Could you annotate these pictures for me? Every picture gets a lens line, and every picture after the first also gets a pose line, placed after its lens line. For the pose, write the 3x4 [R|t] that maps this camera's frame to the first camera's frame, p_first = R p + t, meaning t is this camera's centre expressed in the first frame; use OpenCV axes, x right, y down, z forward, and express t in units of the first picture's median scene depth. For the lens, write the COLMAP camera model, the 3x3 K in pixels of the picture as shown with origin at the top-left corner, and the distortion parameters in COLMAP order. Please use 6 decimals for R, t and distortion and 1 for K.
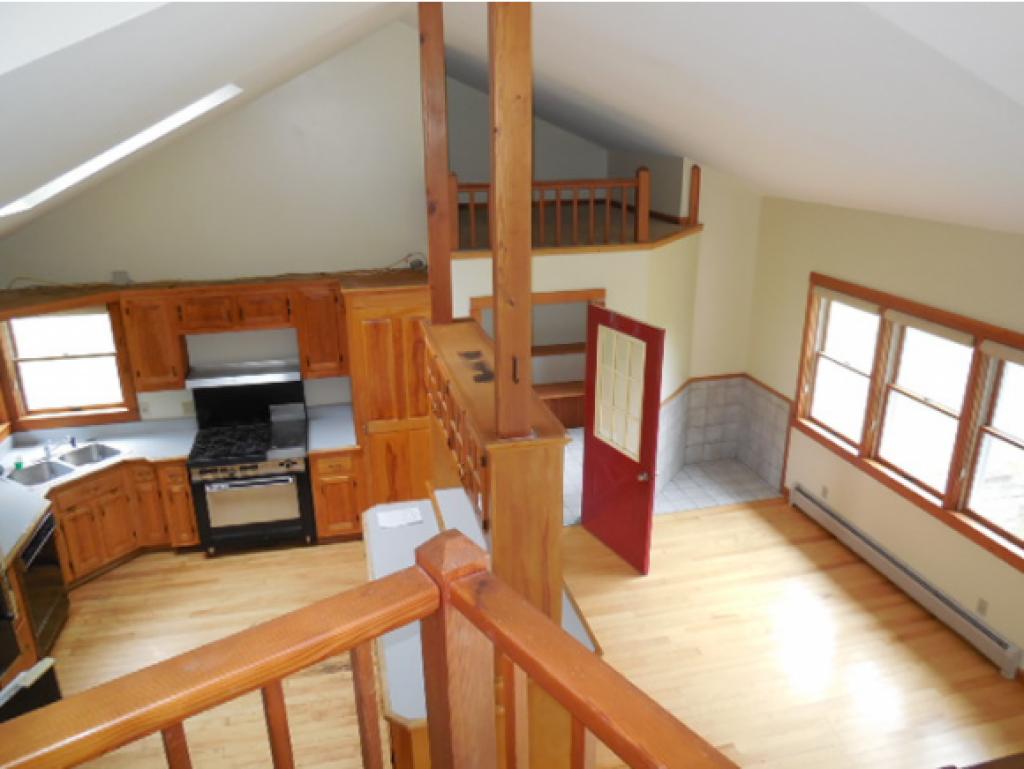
lens RADIAL K [[751.3, 0, 512.5], [0, 751.3, 385.7], [0, 0, 1]] dist [-0.023876, 0.006273]
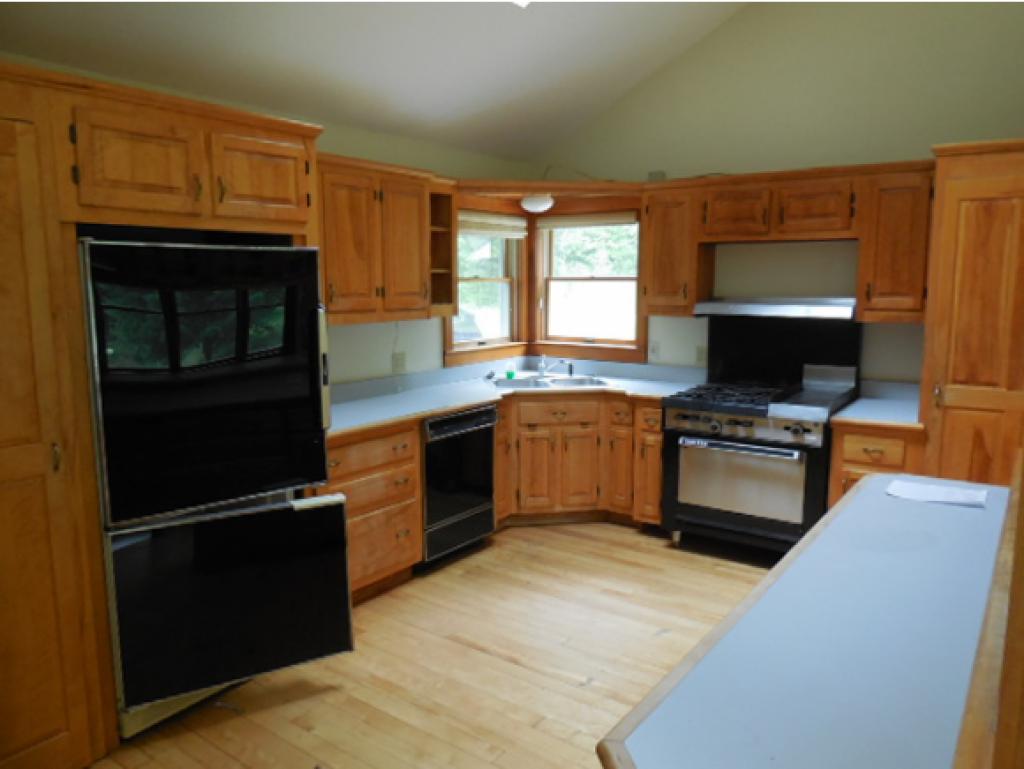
lens RADIAL K [[751.3, 0, 511.7], [0, 751.3, 387.4], [0, 0, 1]] dist [-0.023876, 0.006273]
pose [[0.657215, 0.116523, -0.744642, 0.015510], [-0.250025, 0.965738, -0.069549, 0.175222], [0.711025, 0.231888, 0.663831, 0.386340]]
